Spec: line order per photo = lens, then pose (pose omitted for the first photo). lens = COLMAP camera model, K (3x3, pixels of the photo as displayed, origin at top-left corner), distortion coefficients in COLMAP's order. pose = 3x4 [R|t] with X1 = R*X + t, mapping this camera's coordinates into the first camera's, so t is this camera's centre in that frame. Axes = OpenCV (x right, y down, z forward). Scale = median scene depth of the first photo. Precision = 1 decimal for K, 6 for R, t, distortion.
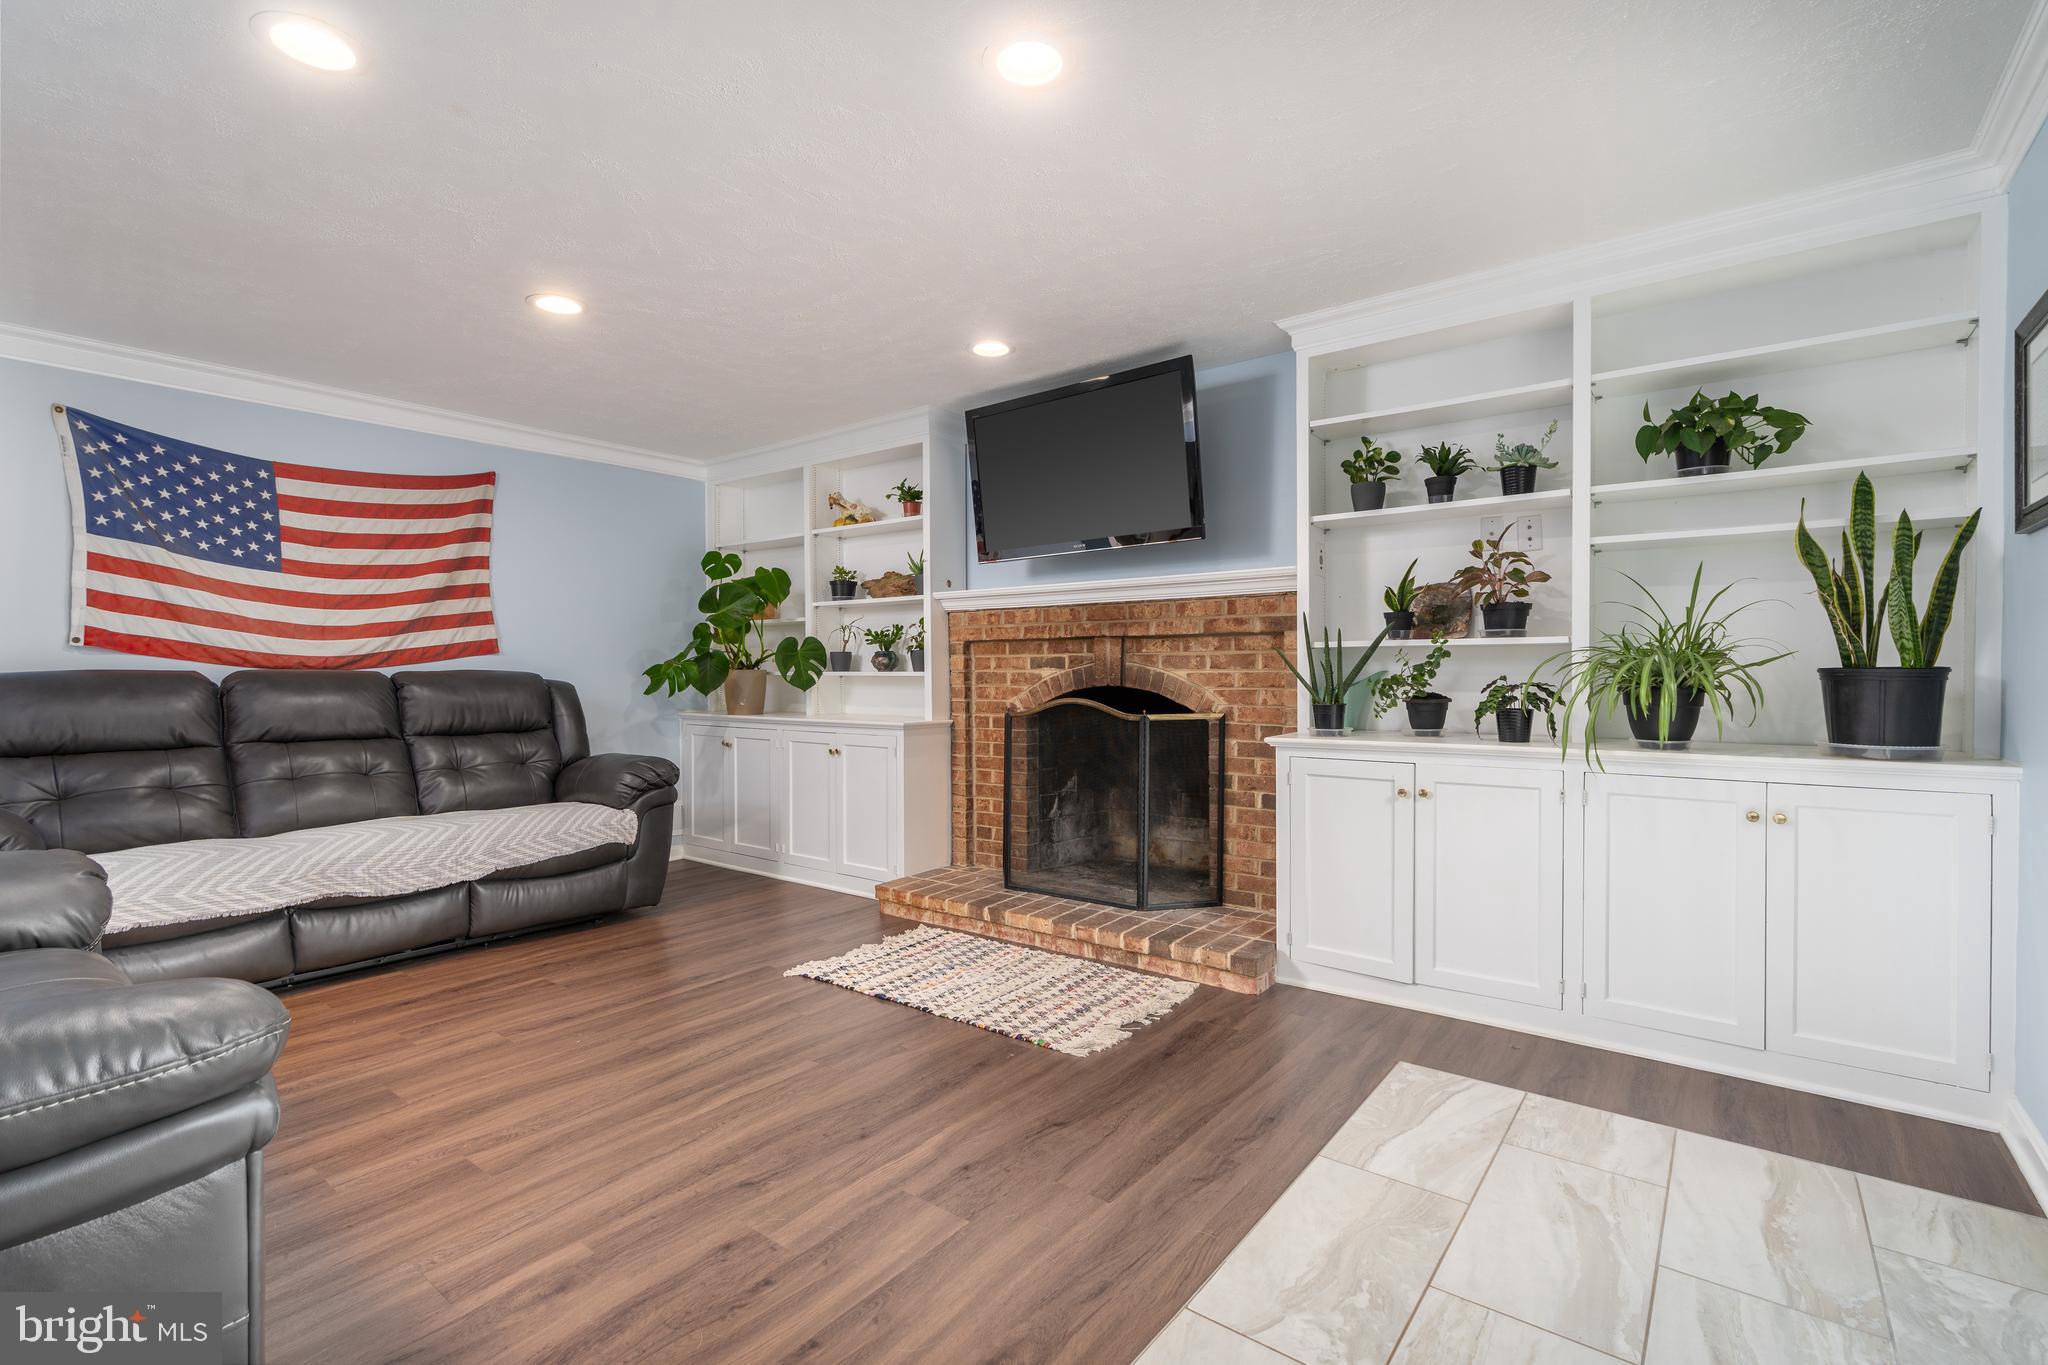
lens RADIAL K [[931.7, 0, 1016.7], [0, 931.7, 680.0], [0, 0, 1]] dist [0.002345, 0.000115]
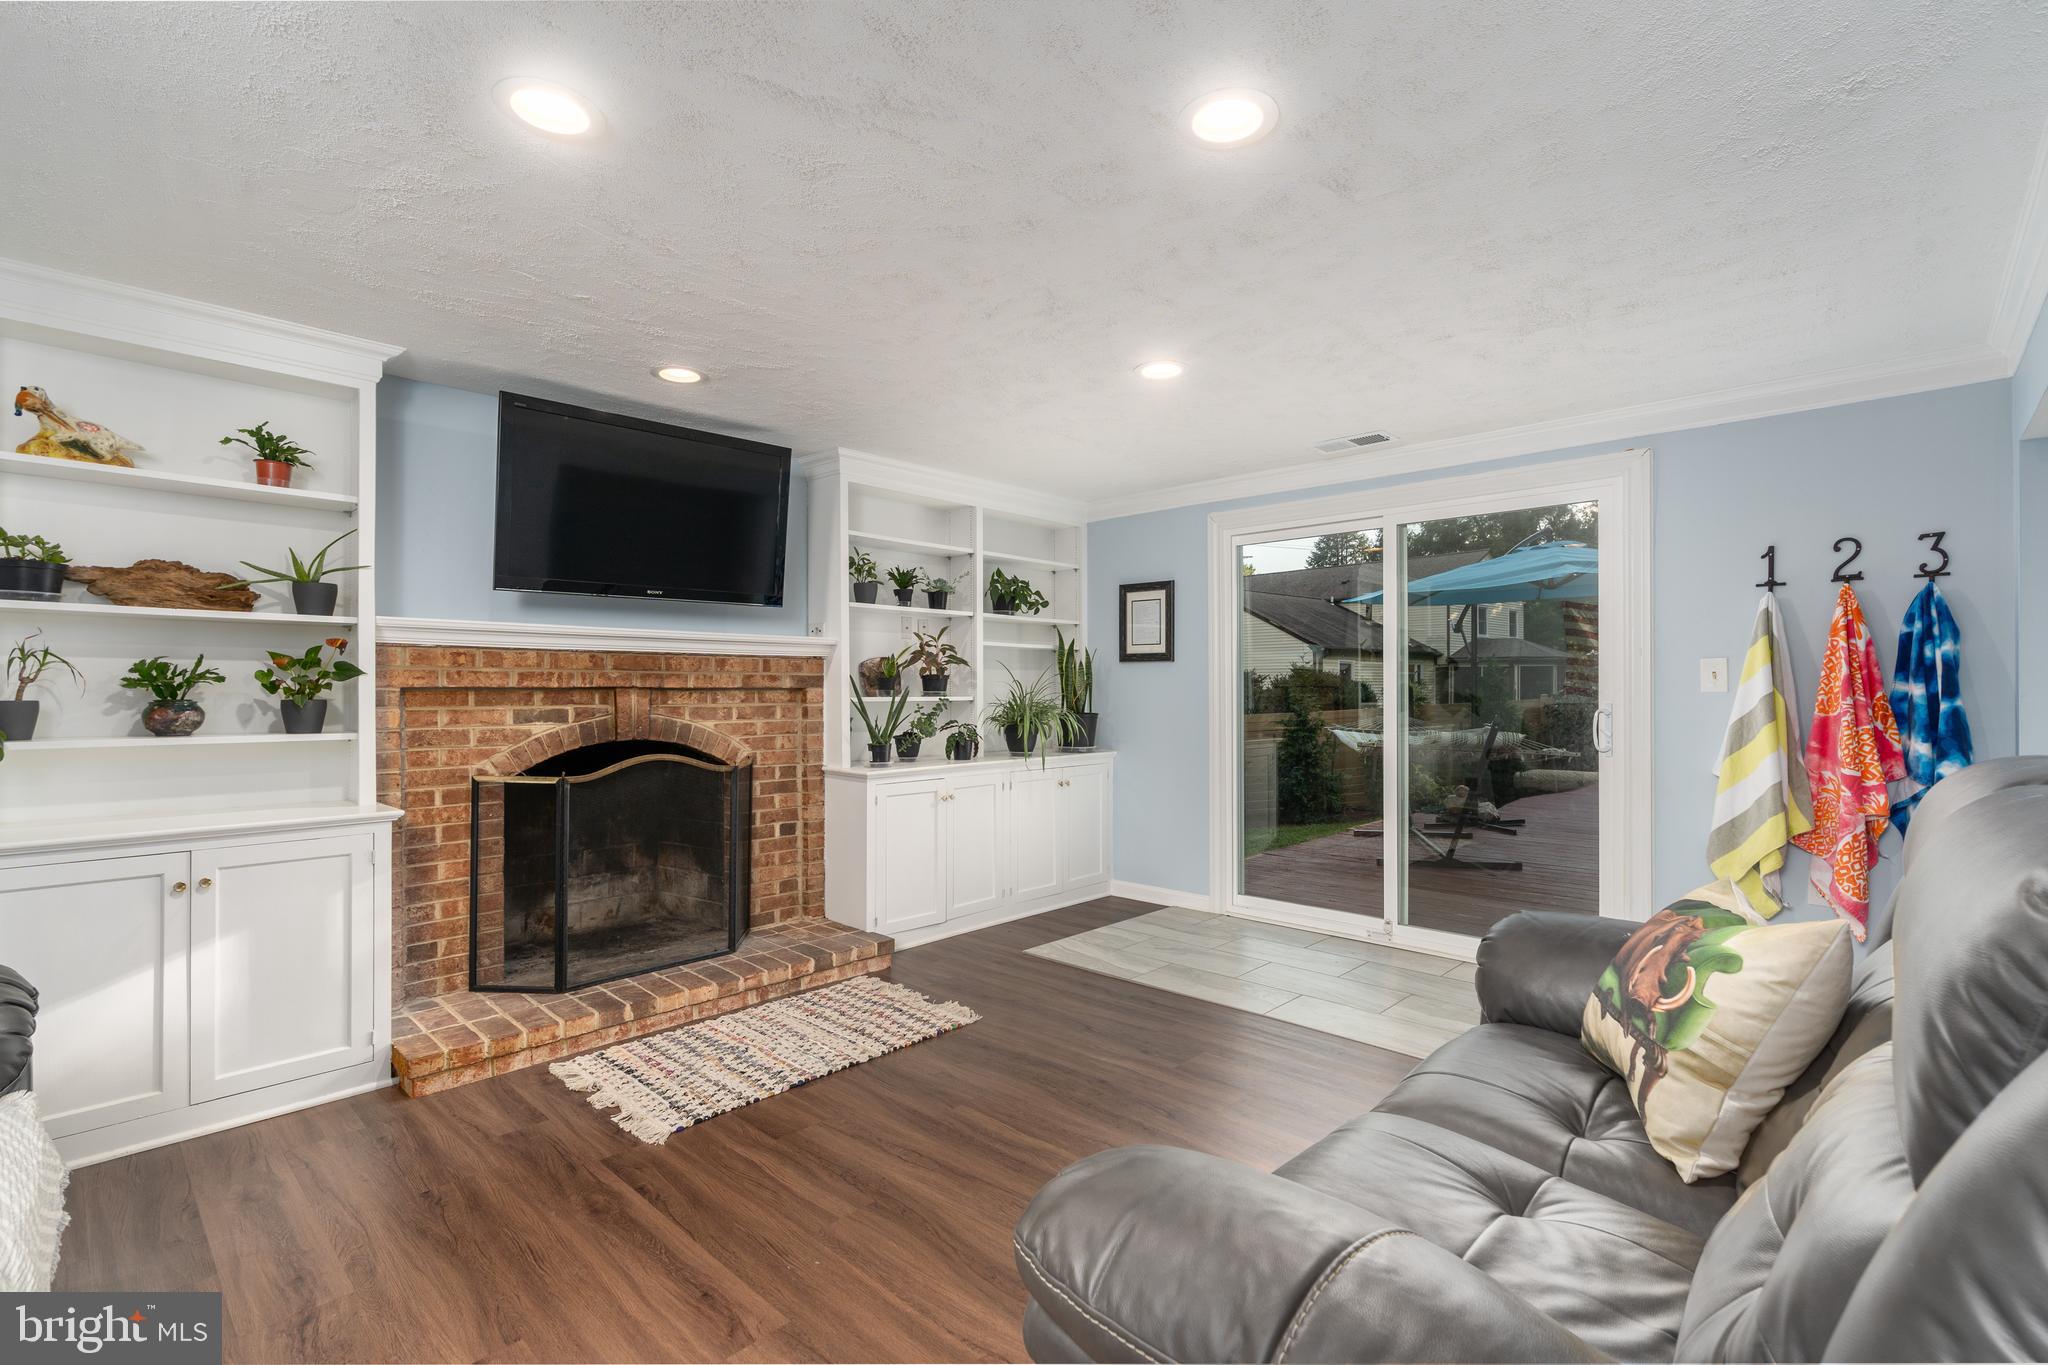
lens RADIAL K [[931.7, 0, 1017.5], [0, 931.7, 684.9], [0, 0, 1]] dist [0.002345, 0.000115]
pose [[0.099003, 0.011643, 0.995019, -0.872529], [0.013434, 0.999825, -0.013035, -0.034748], [-0.994996, 0.014657, 0.098829, 0.570297]]
